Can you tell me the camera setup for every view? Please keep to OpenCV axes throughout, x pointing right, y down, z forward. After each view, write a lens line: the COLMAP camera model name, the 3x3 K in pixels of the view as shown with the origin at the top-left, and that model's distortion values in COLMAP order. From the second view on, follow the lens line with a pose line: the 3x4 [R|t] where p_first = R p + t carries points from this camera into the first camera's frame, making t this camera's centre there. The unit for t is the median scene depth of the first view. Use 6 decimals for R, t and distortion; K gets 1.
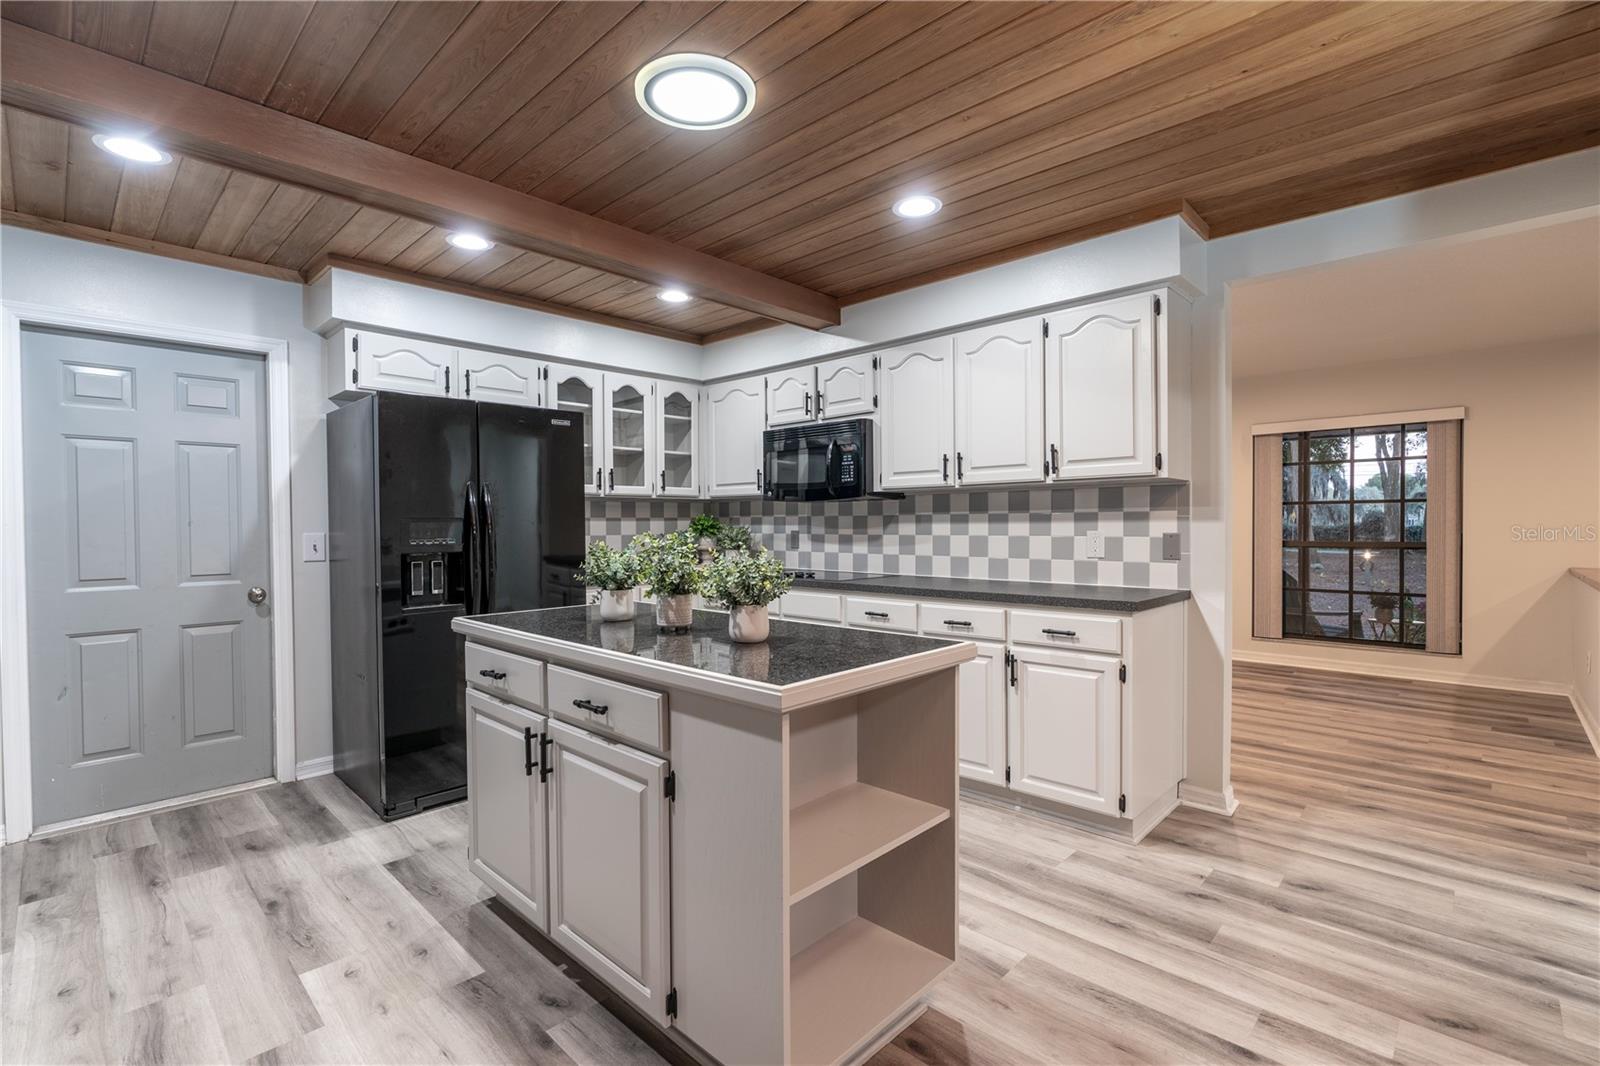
lens RADIAL K [[724.2, 0, 795.0], [0, 724.2, 533.3], [0, 0, 1]] dist [-0.011153, 0.004135]
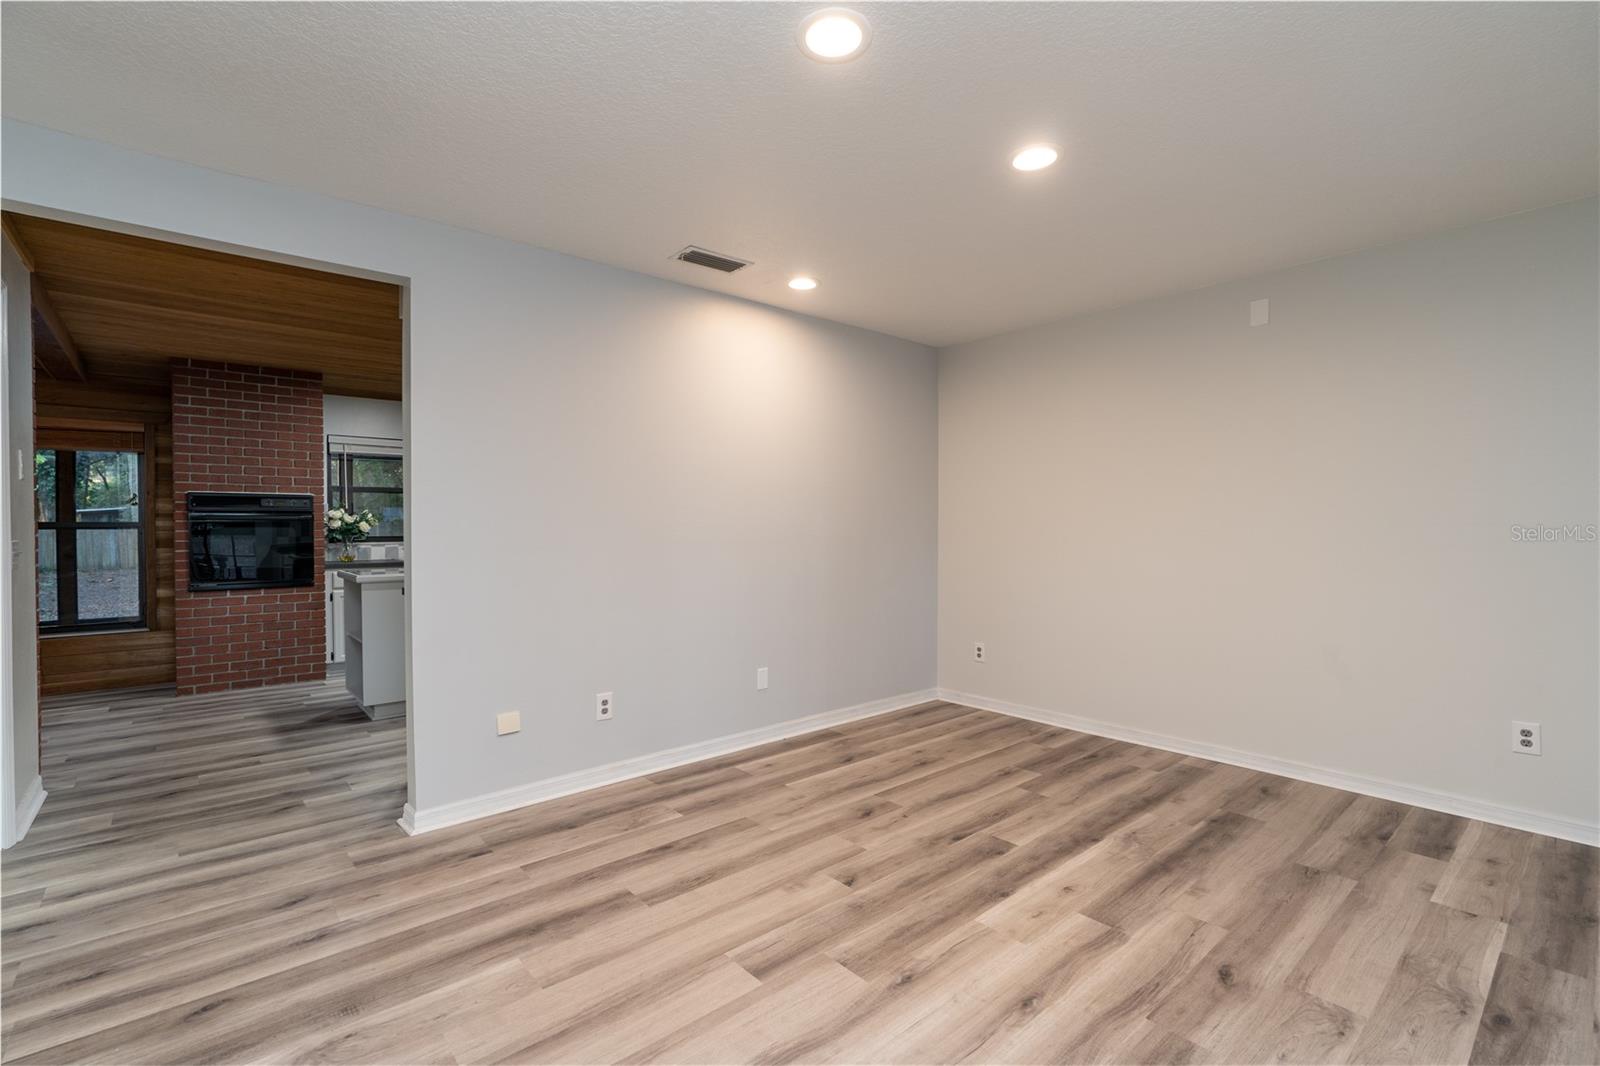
lens RADIAL K [[720.2, 0, 792.8], [0, 720.2, 535.3], [0, 0, 1]] dist [-0.010212, 0.004647]
pose [[-0.092223, 0.022824, -0.995477, 1.309107], [-0.010366, 0.999661, 0.023880, -0.031000], [0.995684, 0.012521, -0.091955, 1.390737]]
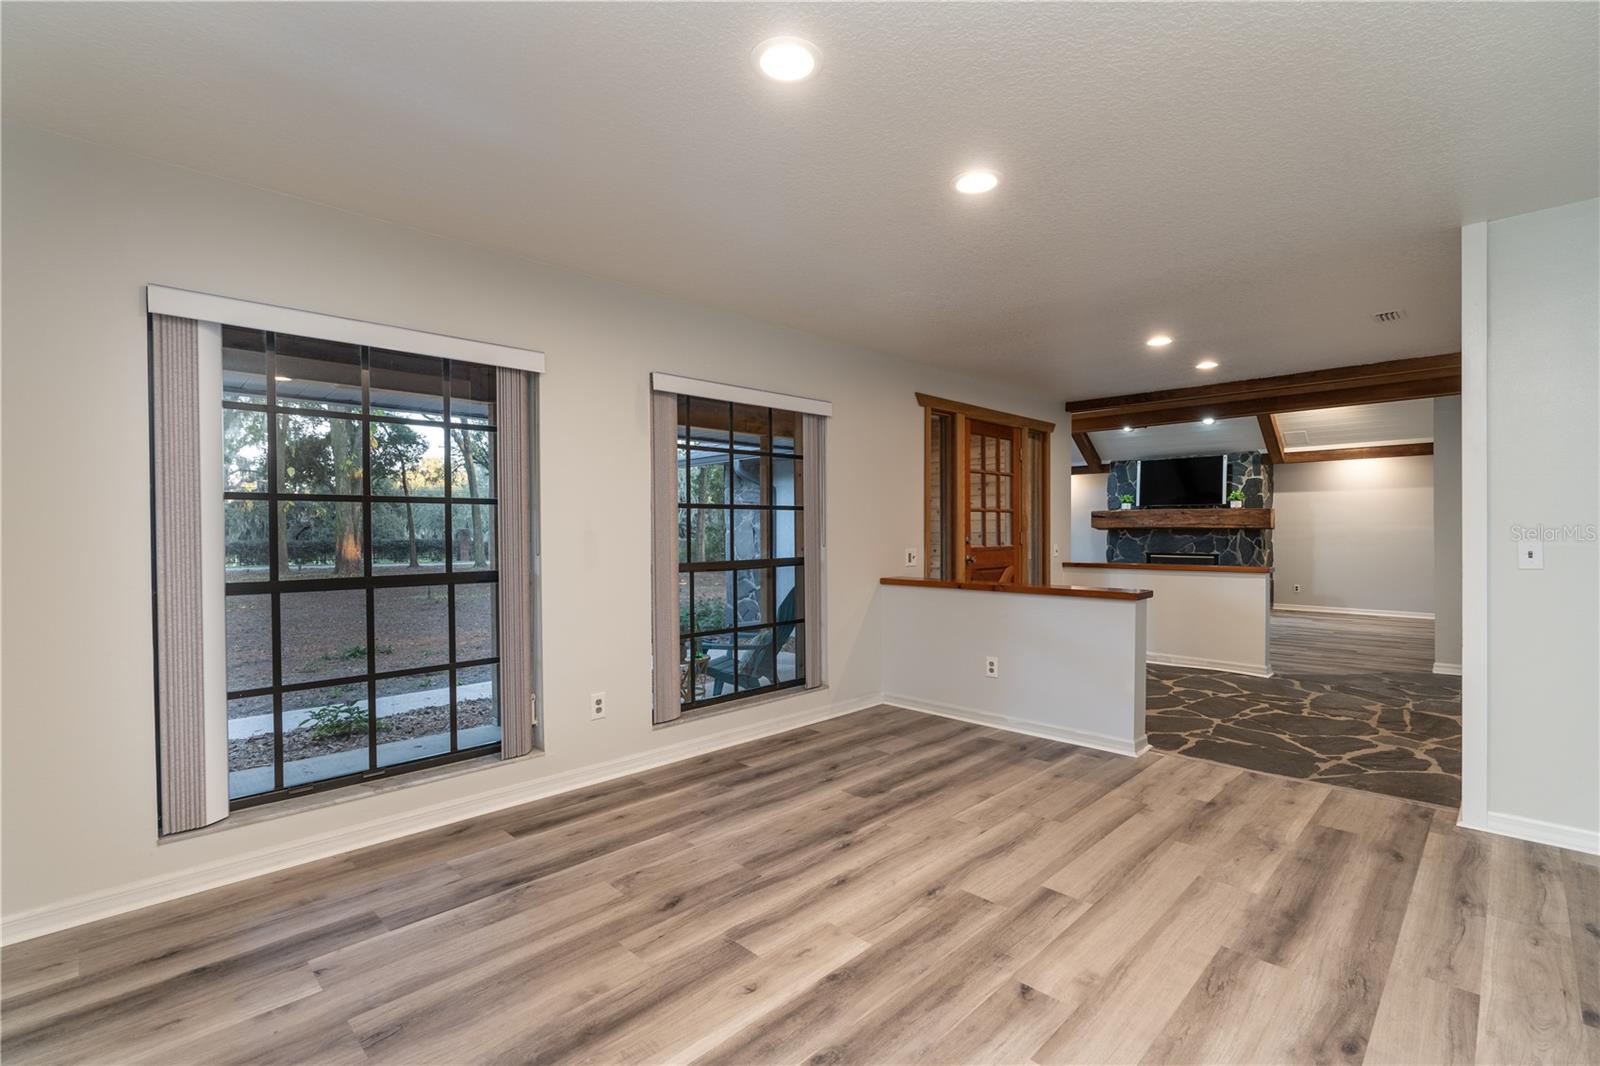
lens RADIAL K [[724.2, 0, 795.0], [0, 724.2, 533.3], [0, 0, 1]] dist [-0.011153, 0.004135]
pose [[0.017018, 0.001610, 0.999854, 0.061498], [0.018678, 0.999824, -0.001928, -0.024154], [-0.999681, 0.018708, 0.016985, 1.544456]]
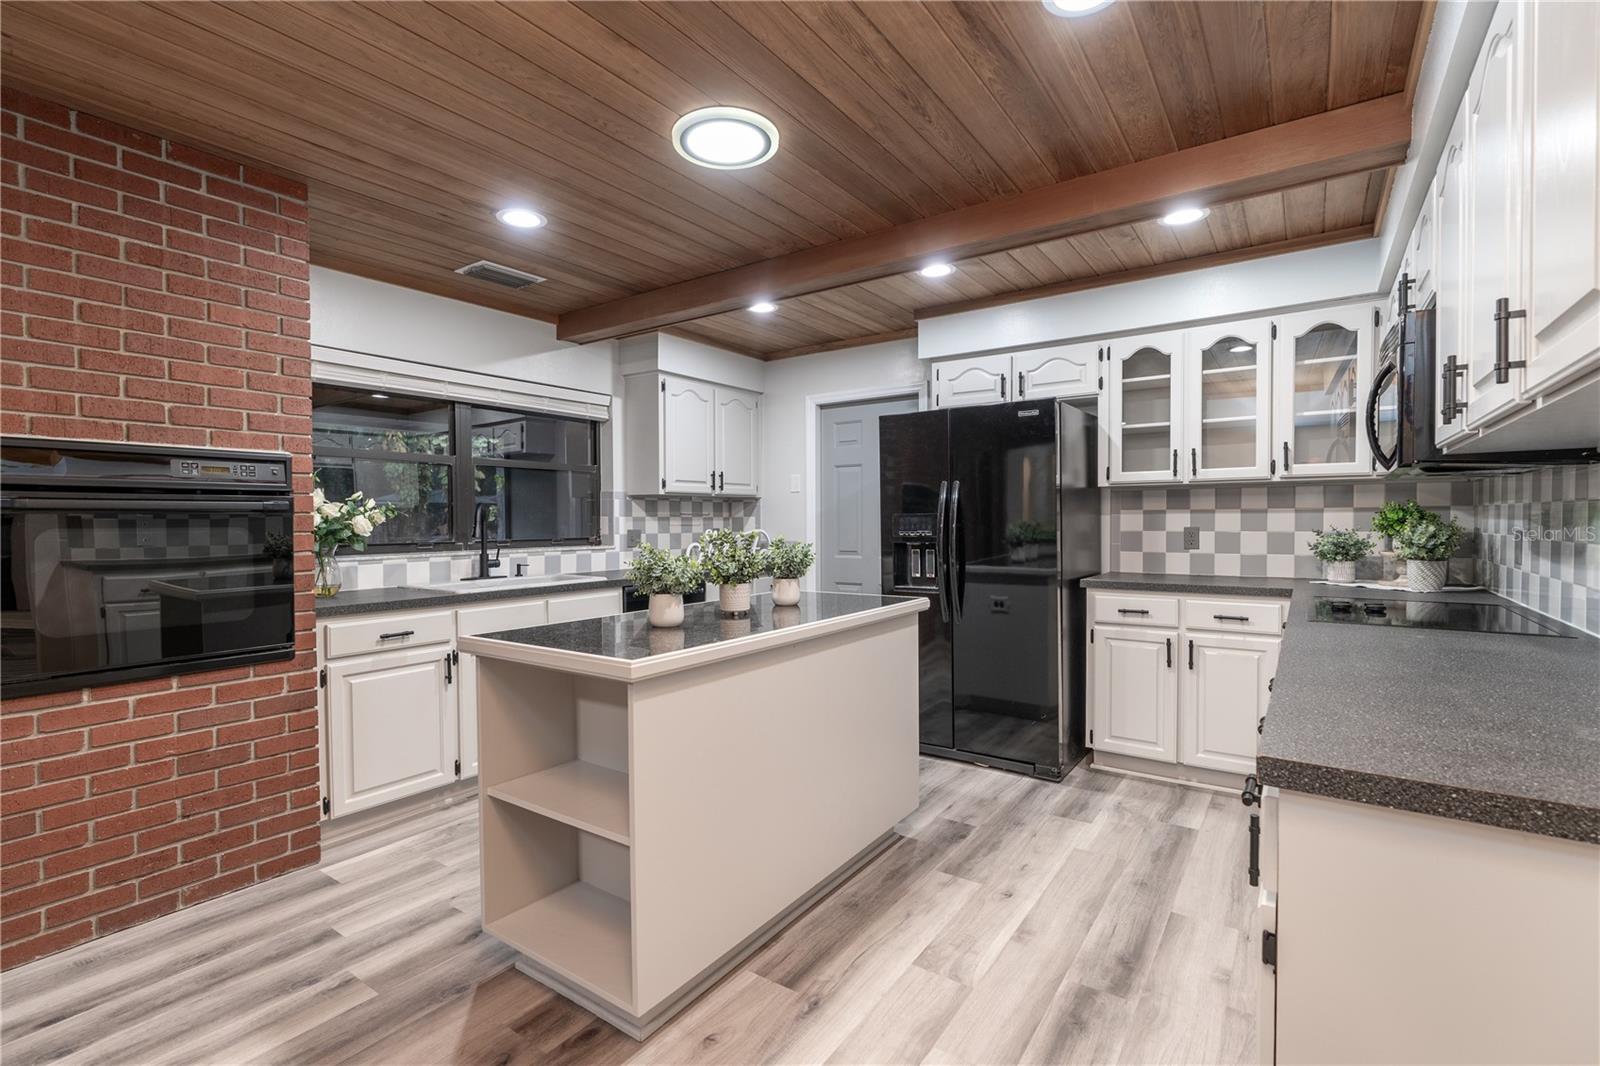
lens RADIAL K [[724.2, 0, 795.0], [0, 724.2, 533.3], [0, 0, 1]] dist [-0.011153, 0.004135]
pose [[0.155168, 0.024145, -0.987593, 0.585270], [-0.006857, 0.999704, 0.023364, -0.013574], [0.987864, 0.003146, 0.155288, 0.545146]]
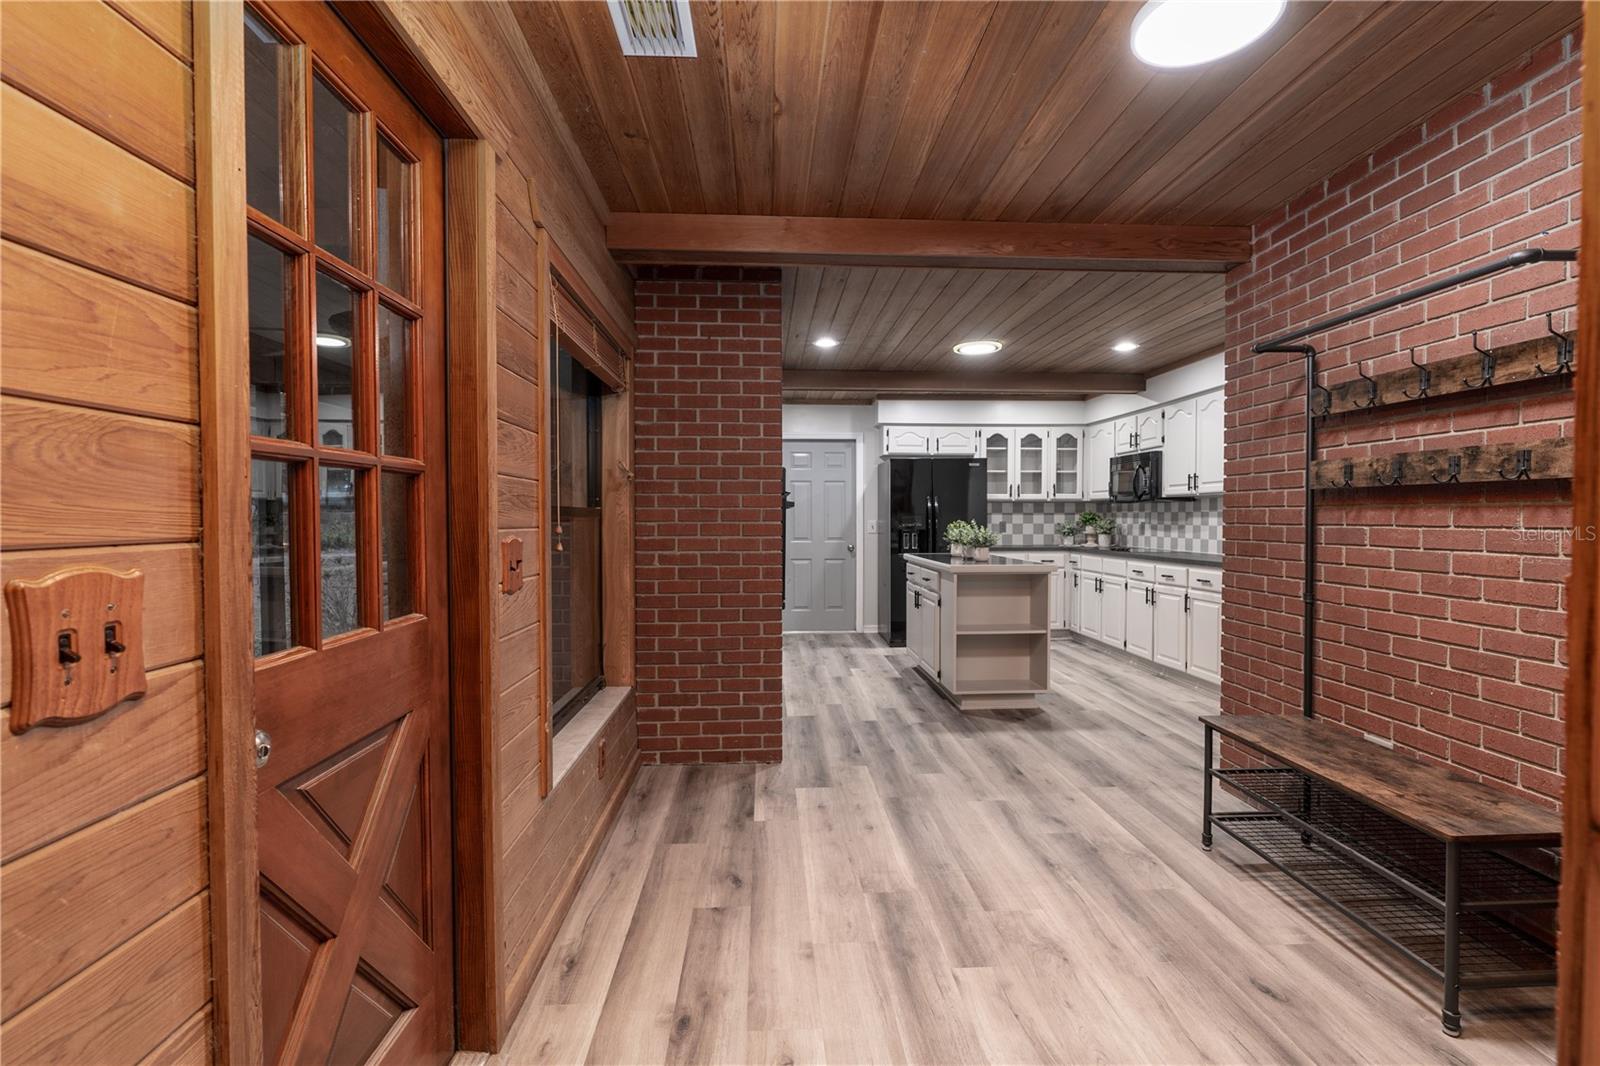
lens RADIAL K [[736.5, 0, 806.9], [0, 736.5, 534.4], [0, 0, 1]] dist [-0.012154, 0.000182]
pose [[0.734643, 0.021608, -0.678109, 0.693459], [-0.013062, 0.999758, 0.017706, 0.005582], [0.678328, -0.004150, 0.734748, -0.761385]]
